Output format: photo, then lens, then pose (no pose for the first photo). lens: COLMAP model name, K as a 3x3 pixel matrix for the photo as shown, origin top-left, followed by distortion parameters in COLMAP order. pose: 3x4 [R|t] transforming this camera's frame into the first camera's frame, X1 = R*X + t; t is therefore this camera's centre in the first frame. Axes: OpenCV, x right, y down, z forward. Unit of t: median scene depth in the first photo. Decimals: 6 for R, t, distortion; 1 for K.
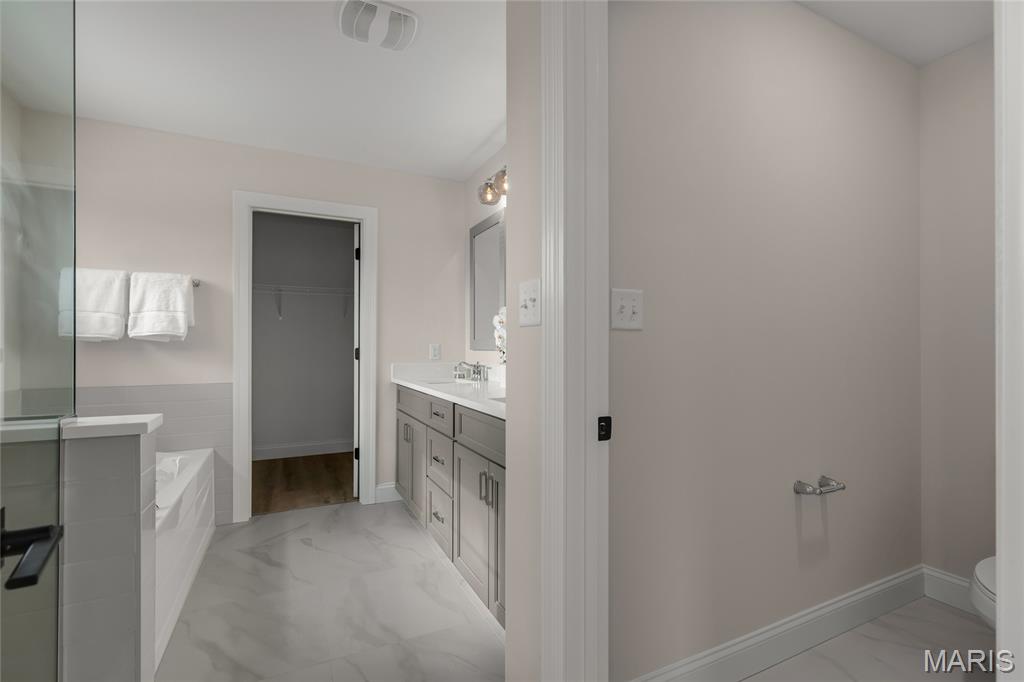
lens RADIAL K [[465.7, 0, 509.5], [0, 465.7, 340.6], [0, 0, 1]] dist [-0.001820, 0.000680]
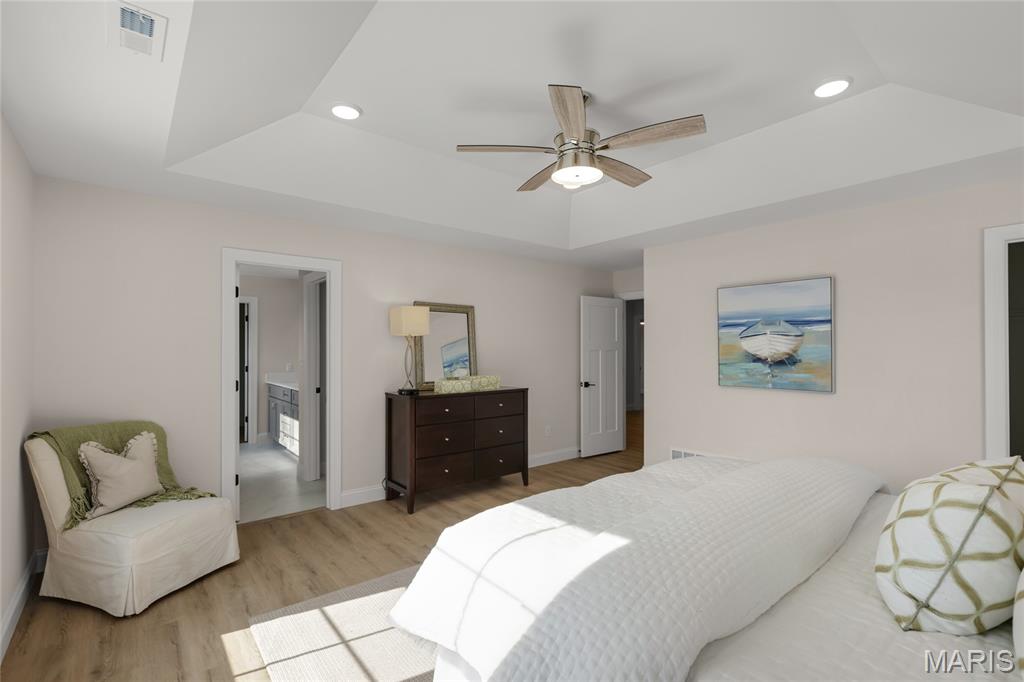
lens RADIAL K [[465.7, 0, 509.5], [0, 465.7, 340.6], [0, 0, 1]] dist [-0.001820, 0.000680]
pose [[0.973279, -0.002162, 0.229615, 0.369922], [0.002927, 0.999991, -0.002990, -0.101226], [-0.229606, 0.003582, 0.973277, -1.430274]]
